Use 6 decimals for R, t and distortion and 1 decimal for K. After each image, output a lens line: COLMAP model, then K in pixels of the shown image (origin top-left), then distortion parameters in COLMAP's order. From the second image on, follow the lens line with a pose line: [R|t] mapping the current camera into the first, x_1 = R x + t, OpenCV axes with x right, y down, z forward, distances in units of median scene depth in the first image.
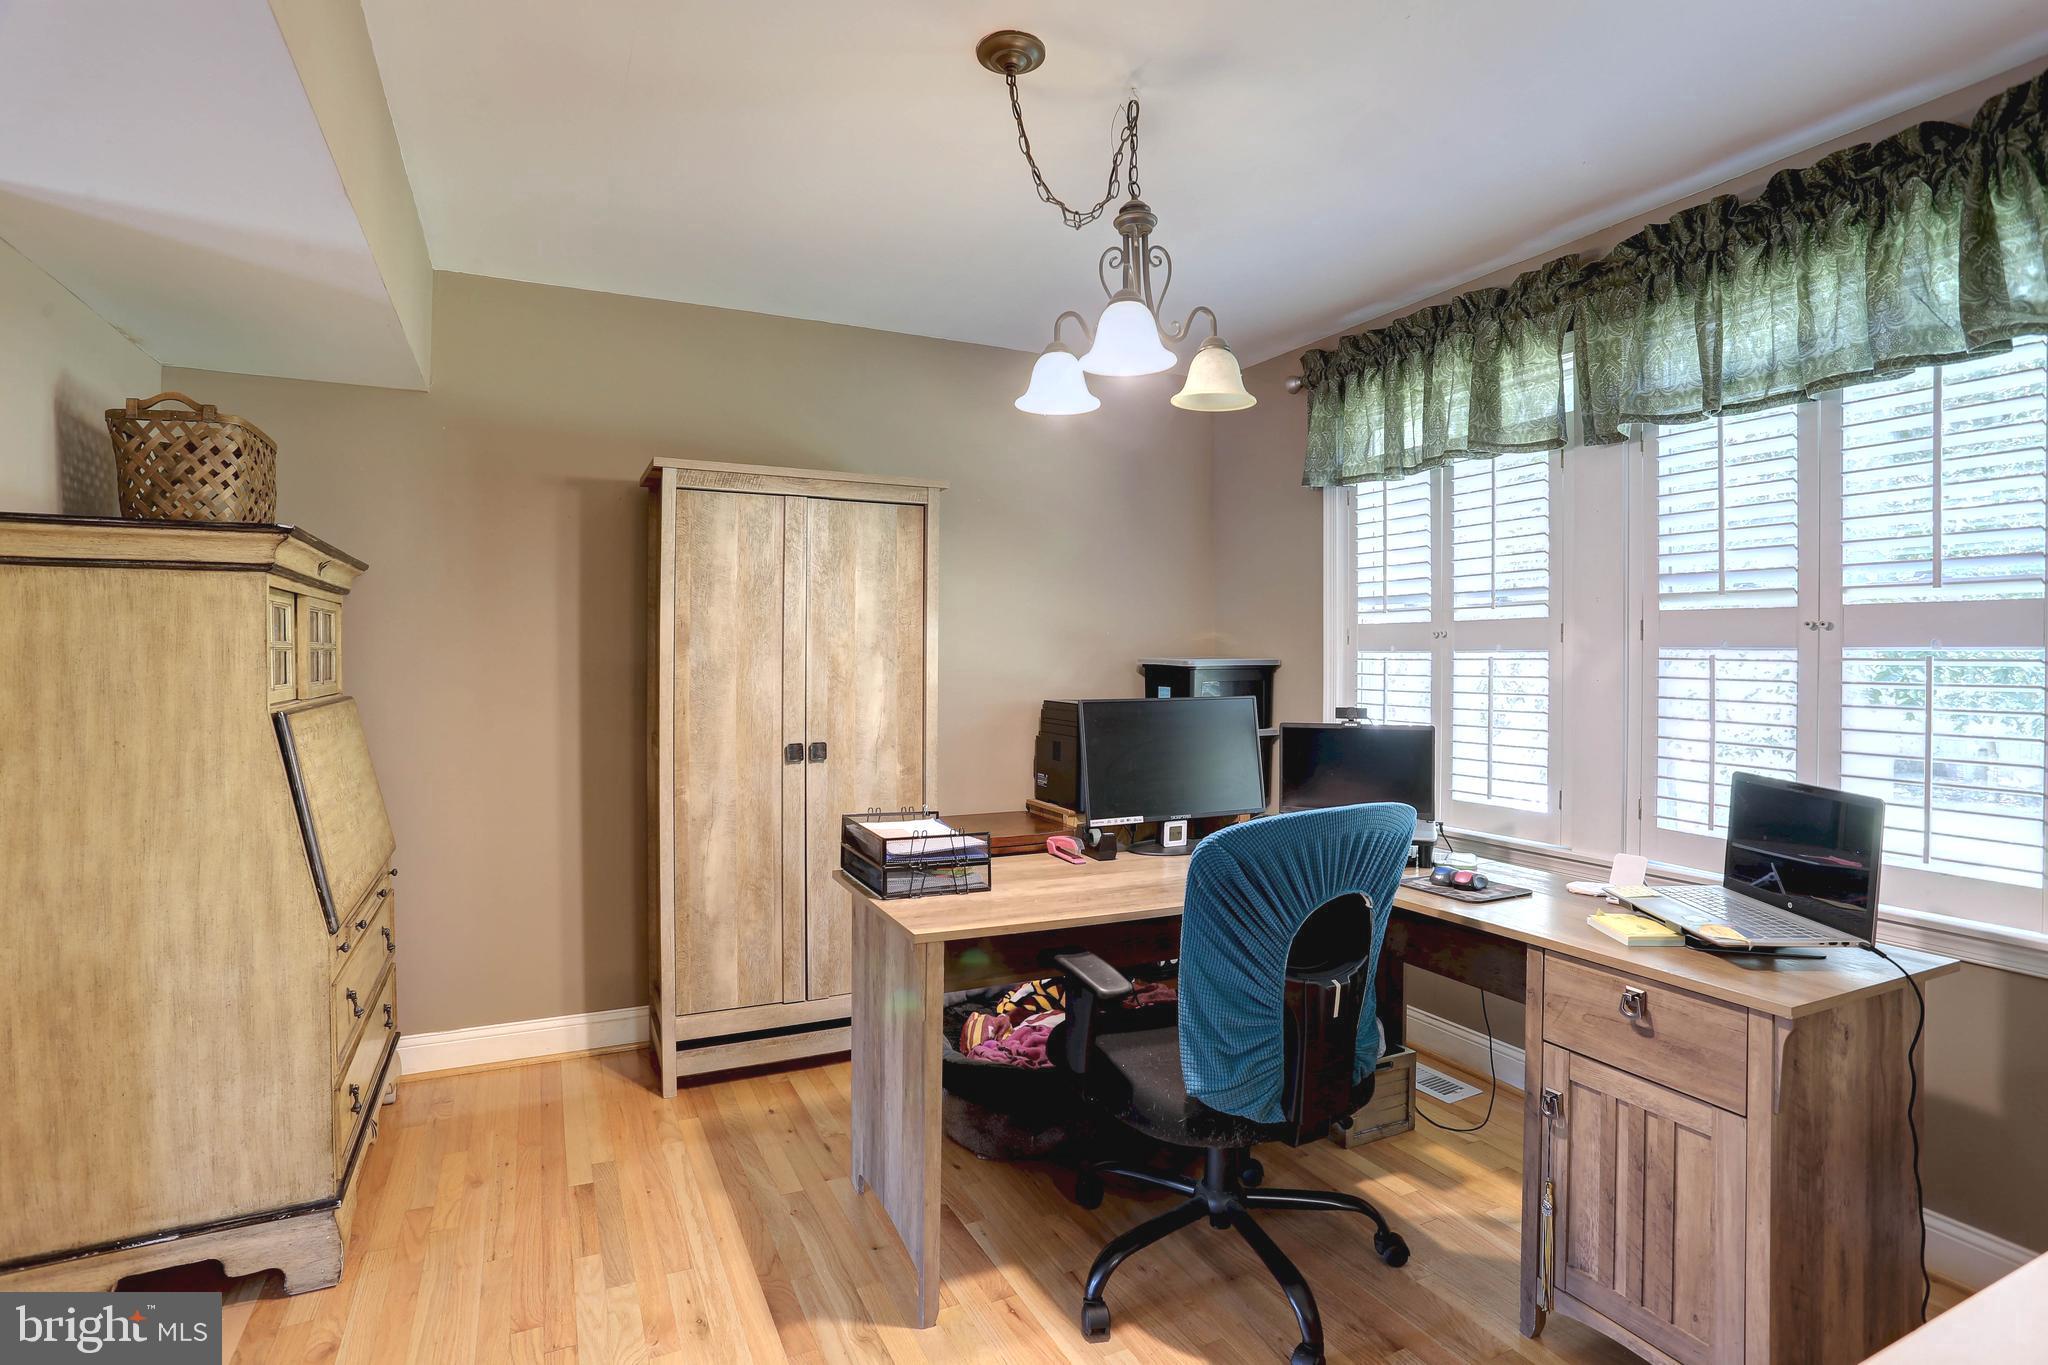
lens RADIAL K [[1004.7, 0, 1013.1], [0, 1004.7, 657.5], [0, 0, 1]] dist [-0.057448, 0.021779]
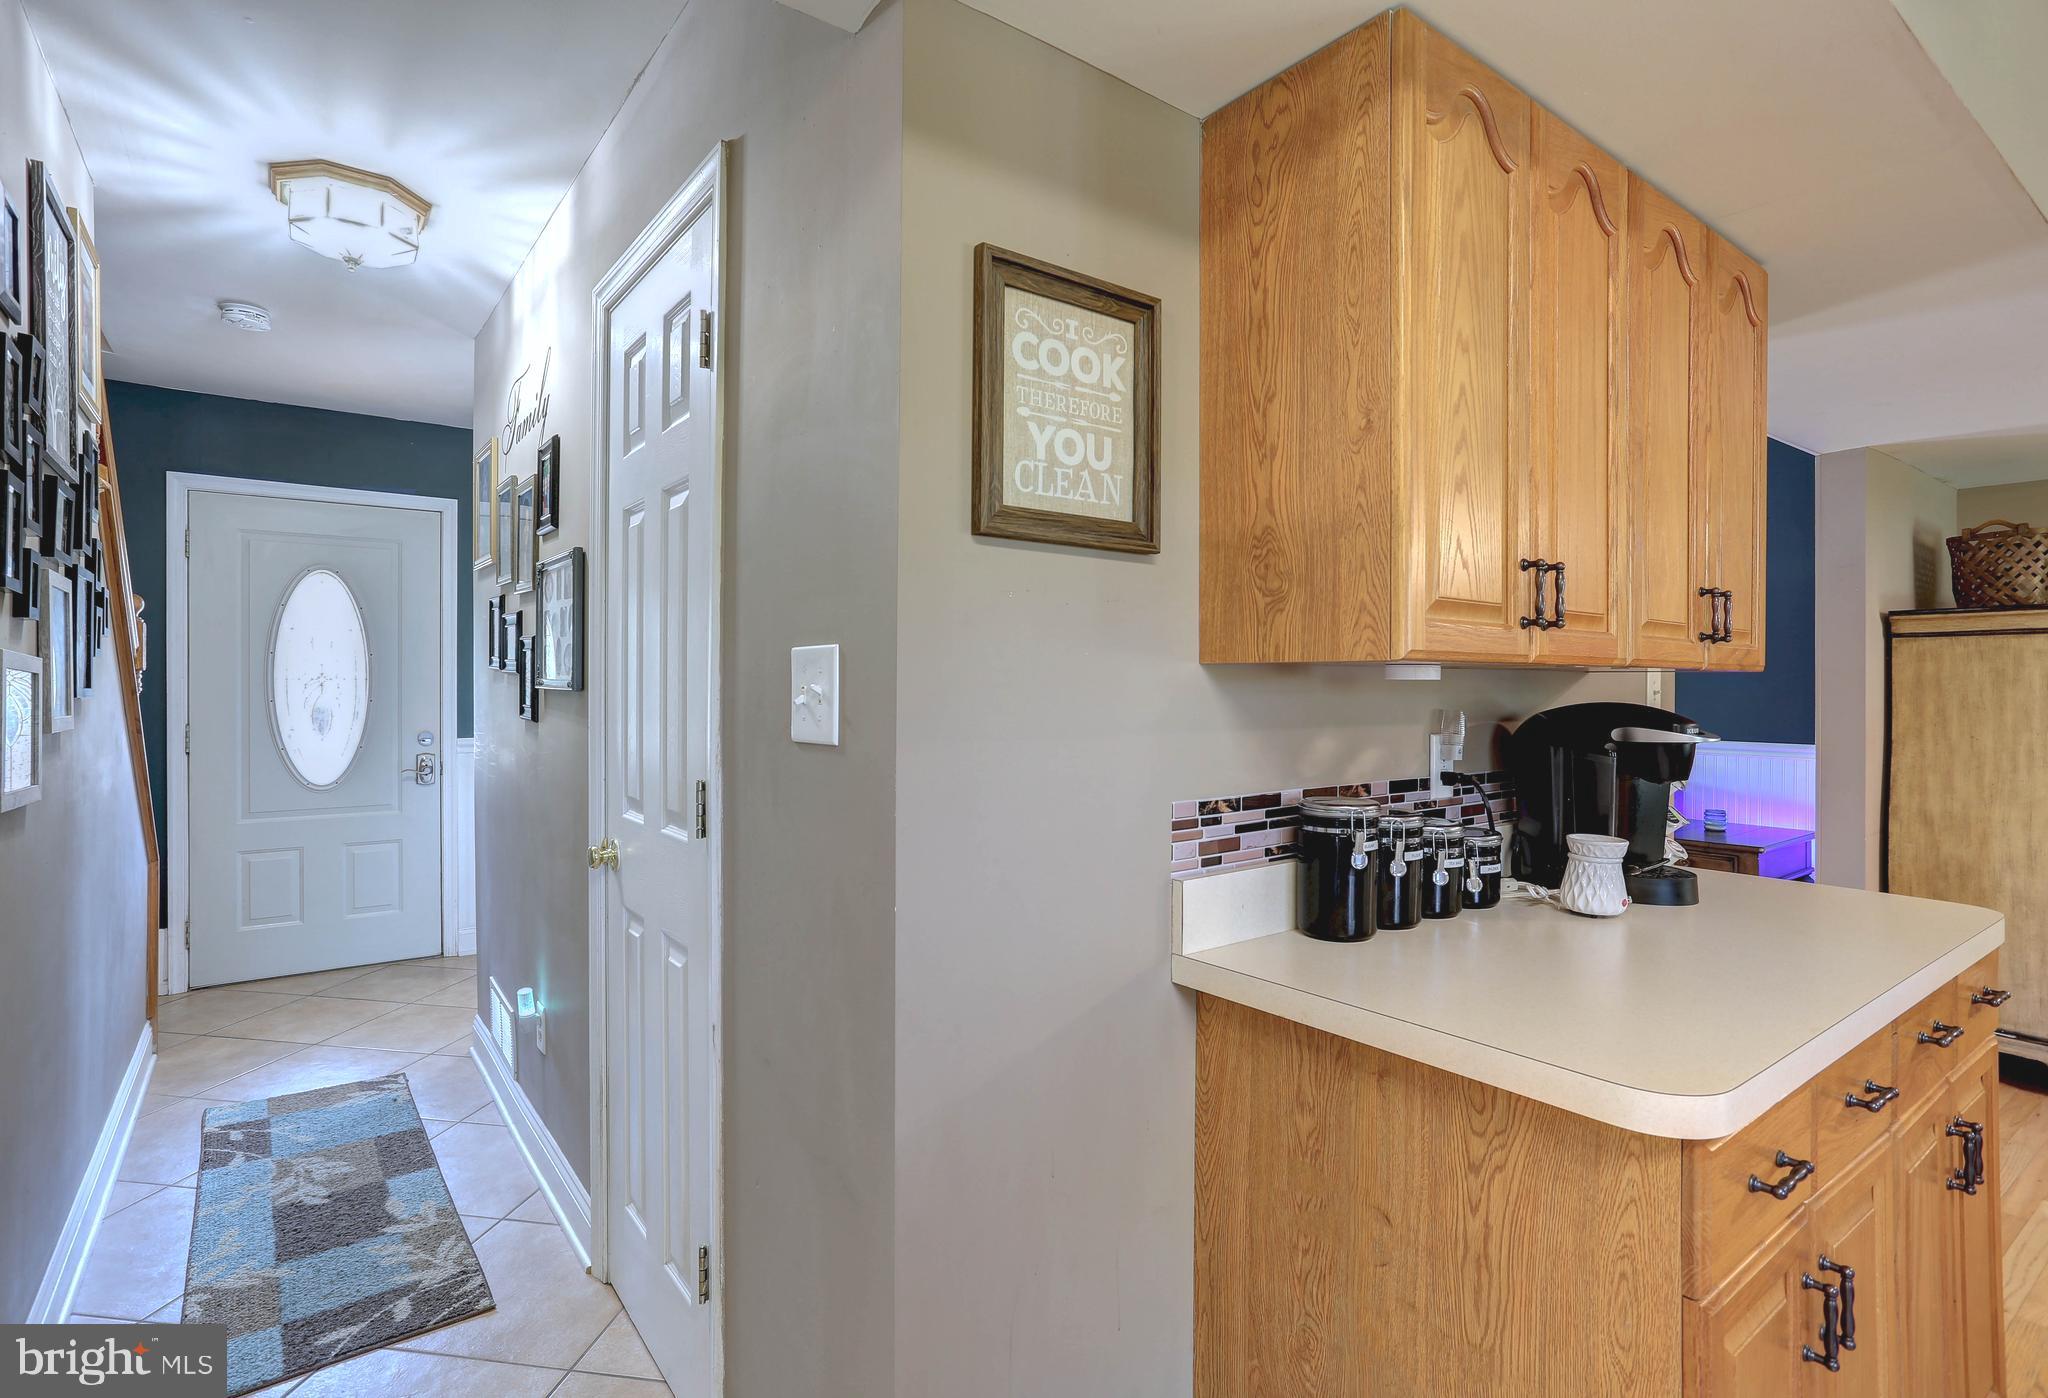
lens RADIAL K [[963.8, 0, 1021.7], [0, 963.8, 687.0], [0, 0, 1]] dist [-0.005416, 0.005627]
pose [[0.178926, 0.000692, -0.983862, 0.442844], [-0.000848, 0.999999, 0.000549, -0.000495], [0.983862, 0.000737, 0.178927, -0.935164]]
